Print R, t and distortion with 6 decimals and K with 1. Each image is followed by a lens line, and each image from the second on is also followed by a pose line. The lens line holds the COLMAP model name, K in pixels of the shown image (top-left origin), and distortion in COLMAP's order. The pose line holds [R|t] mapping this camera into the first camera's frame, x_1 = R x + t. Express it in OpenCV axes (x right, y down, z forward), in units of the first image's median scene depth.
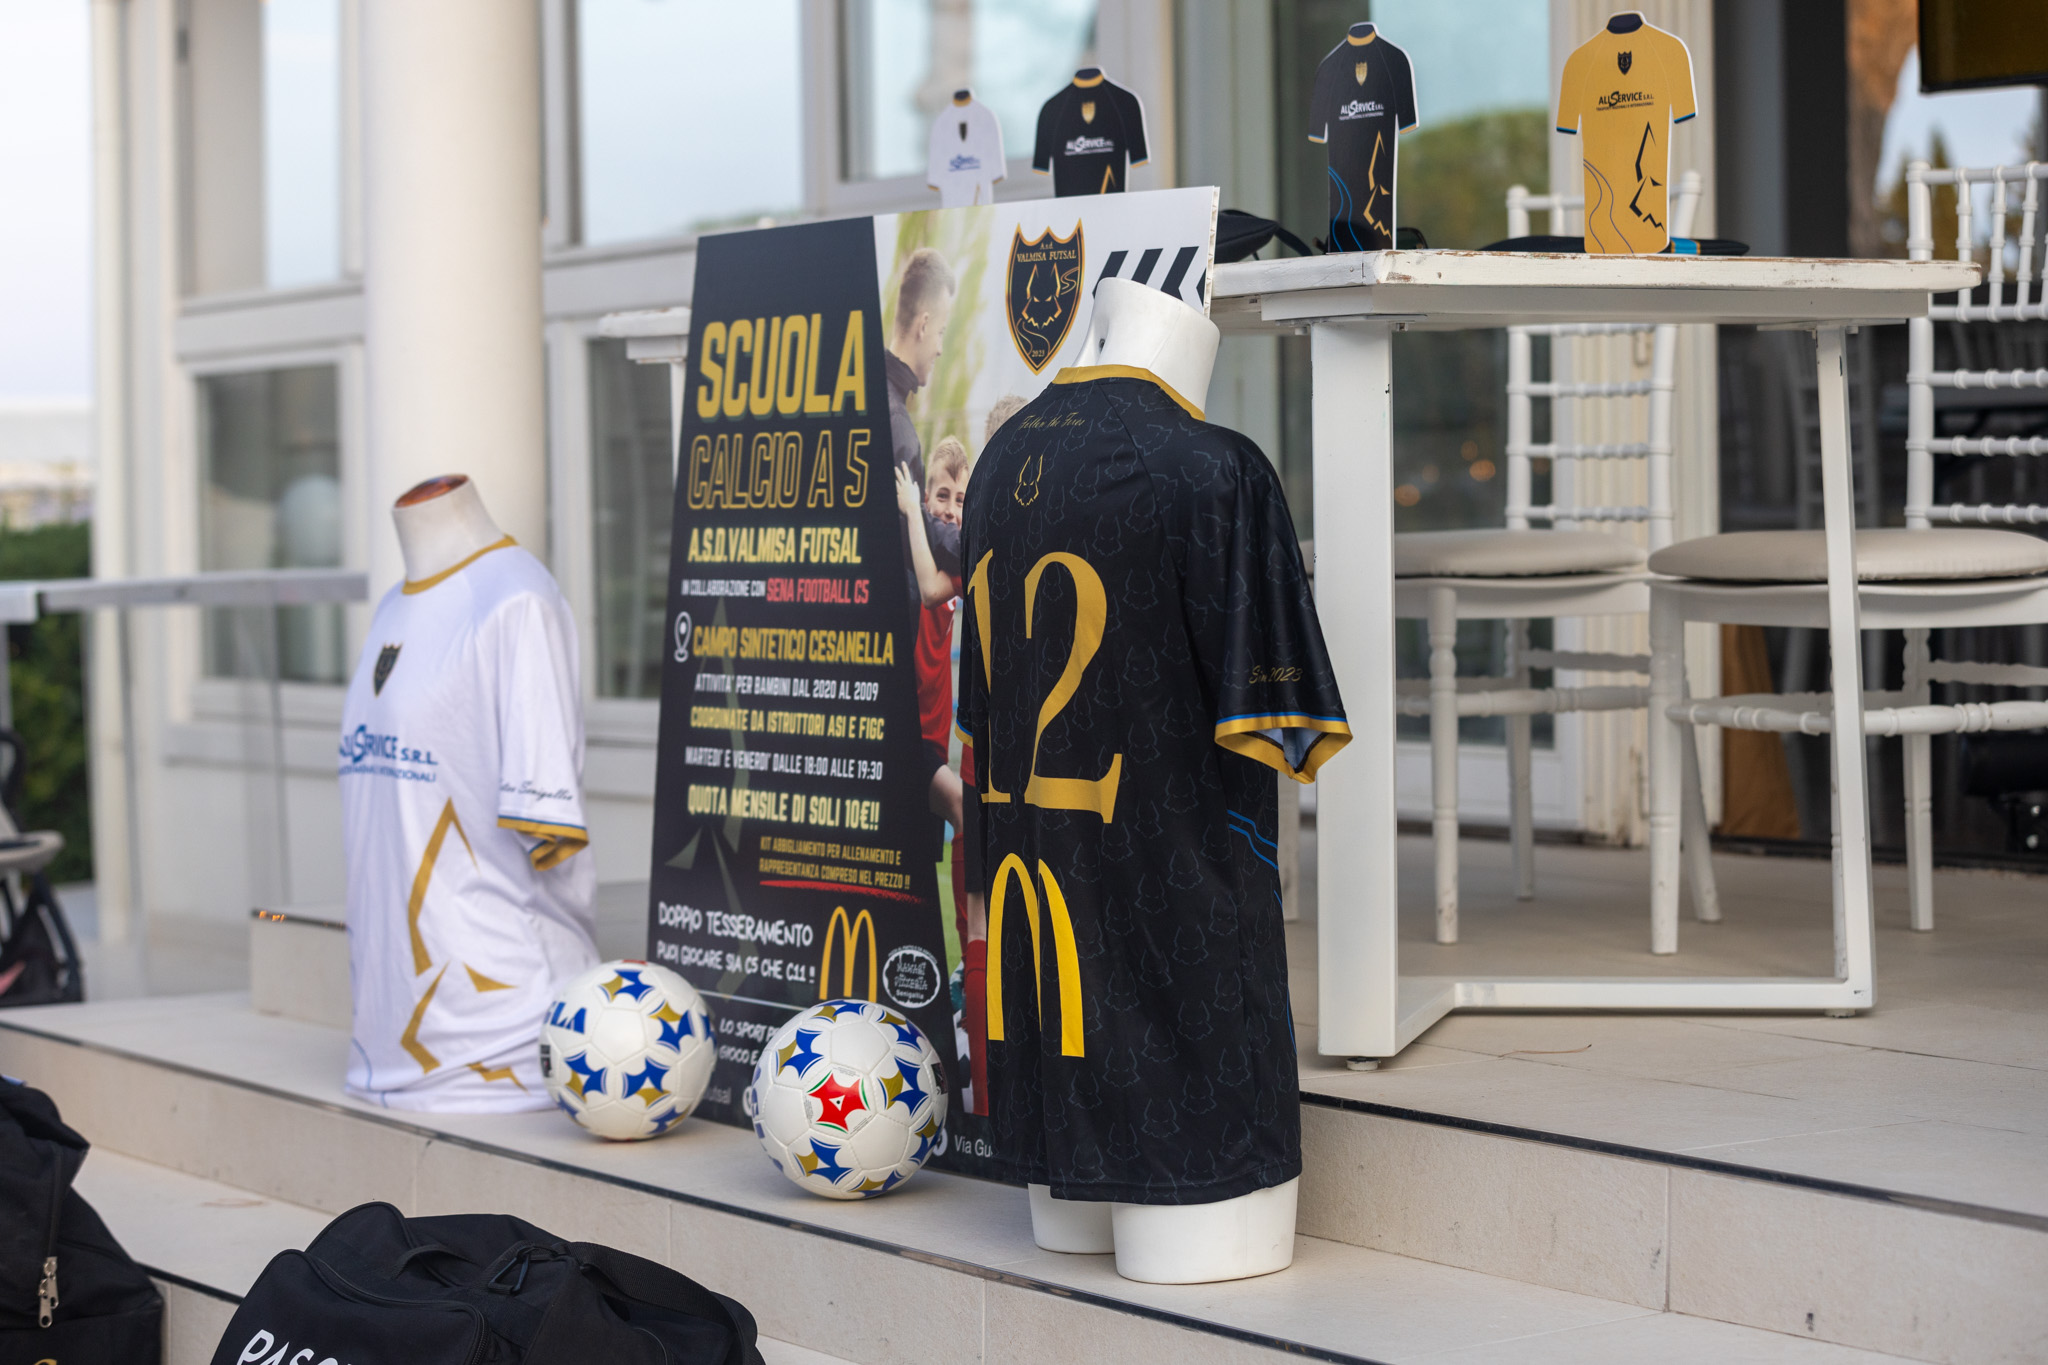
lens RADIAL K [[4763.4, 0, 1024.1], [0, 4763.4, 675.1], [0, 0, 1]] dist [-0.044864, 0.000000]
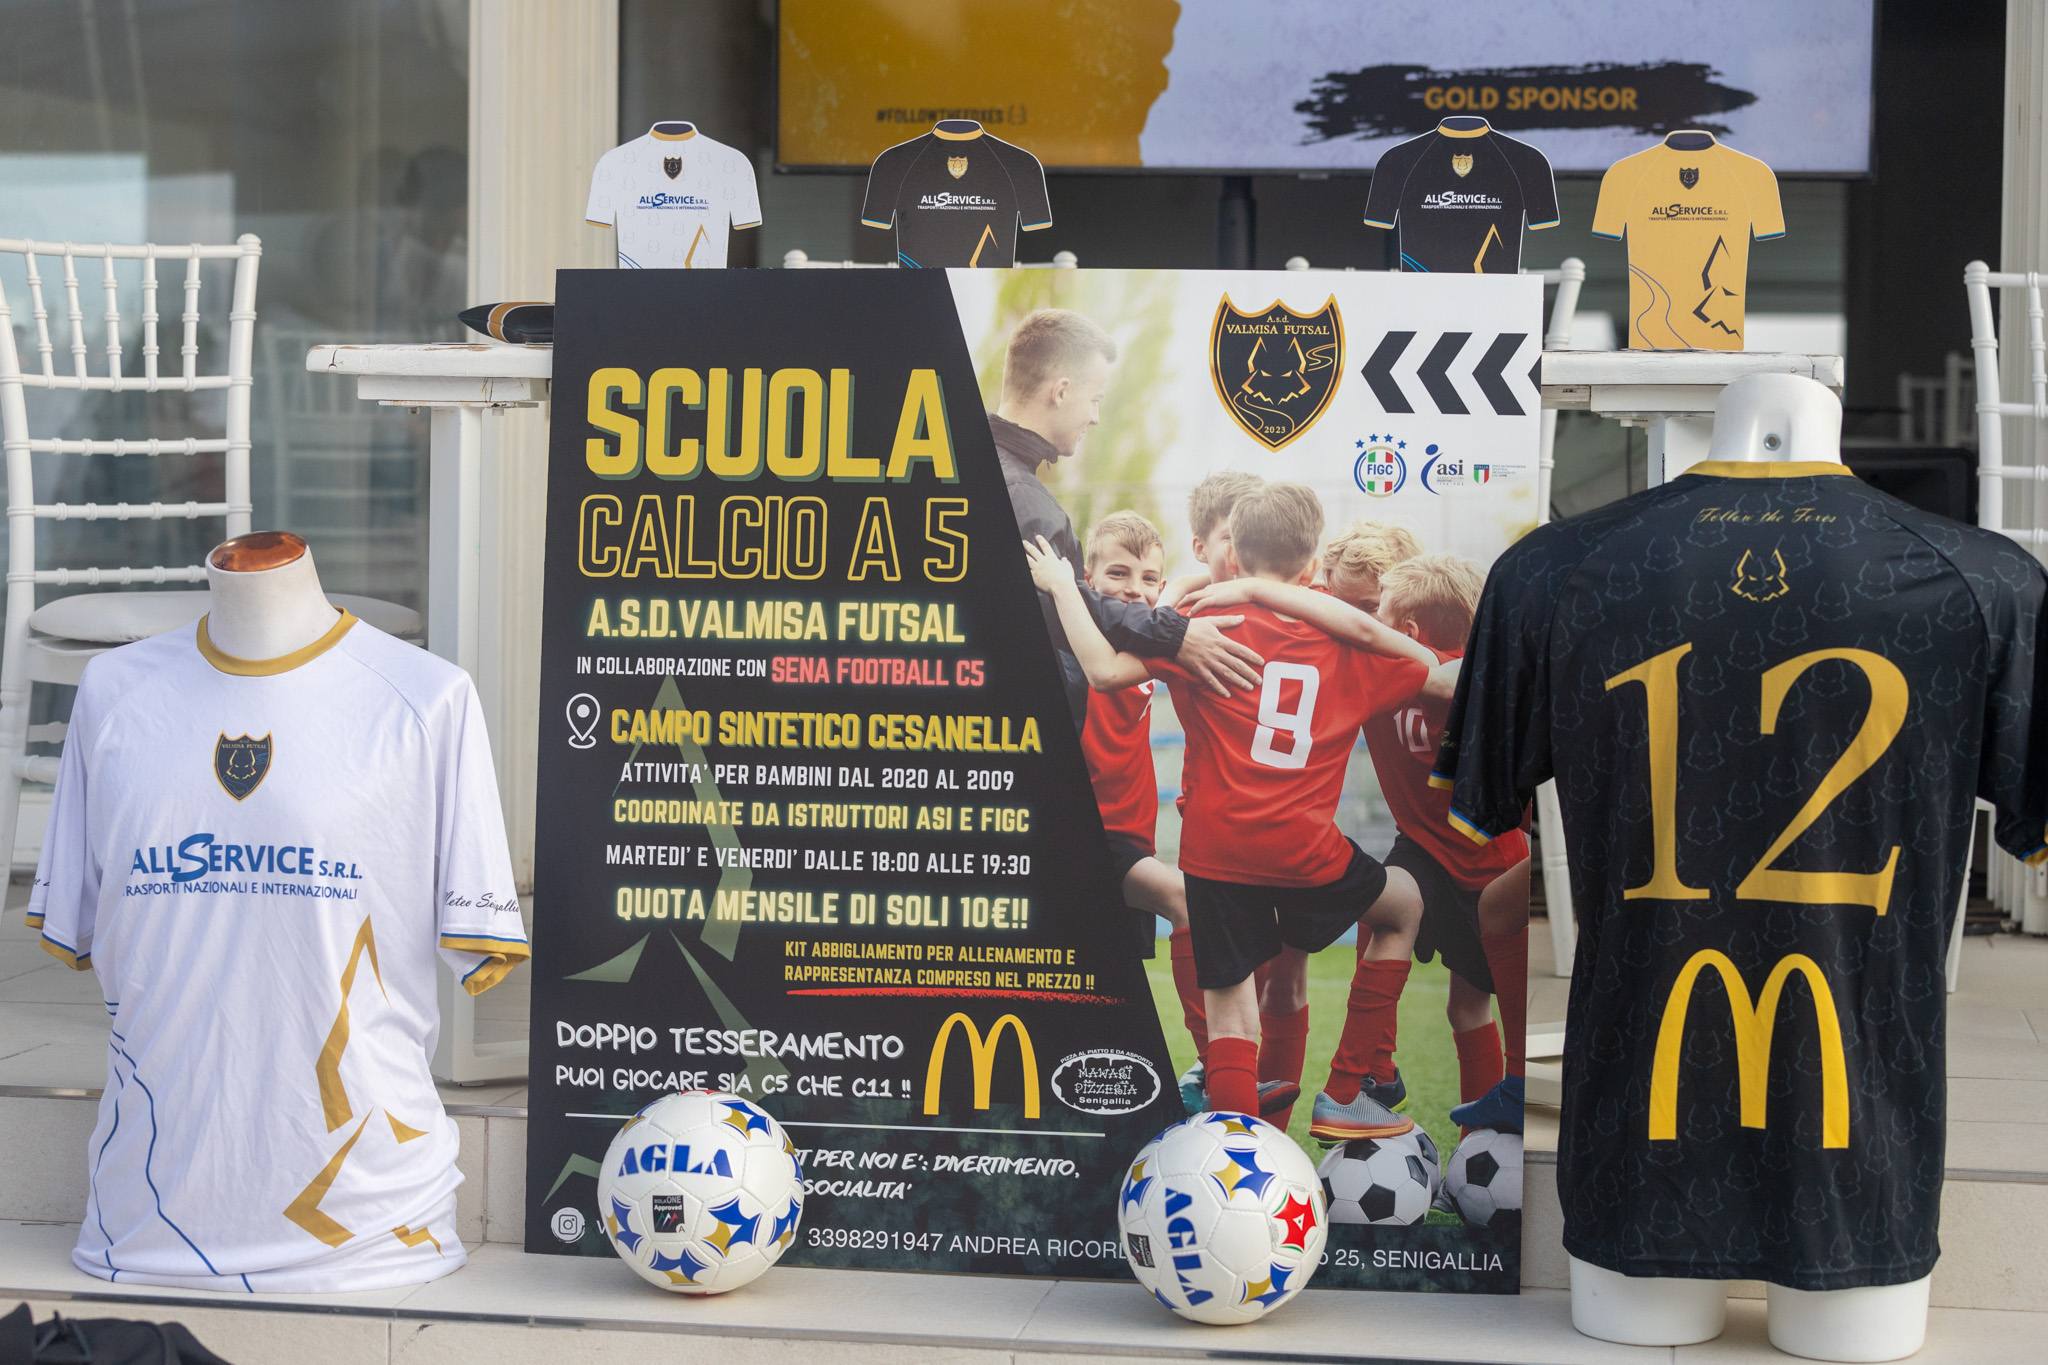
lens RADIAL K [[4191.3, 0, 1023.8], [0, 4191.3, 690.5], [0, 0, 1]] dist [0.004383, 0.000000]
pose [[0.674987, -0.015904, 0.737658, -0.626469], [0.008418, 0.999869, 0.013855, -0.025237], [-0.737782, -0.003143, 0.675032, 0.435628]]
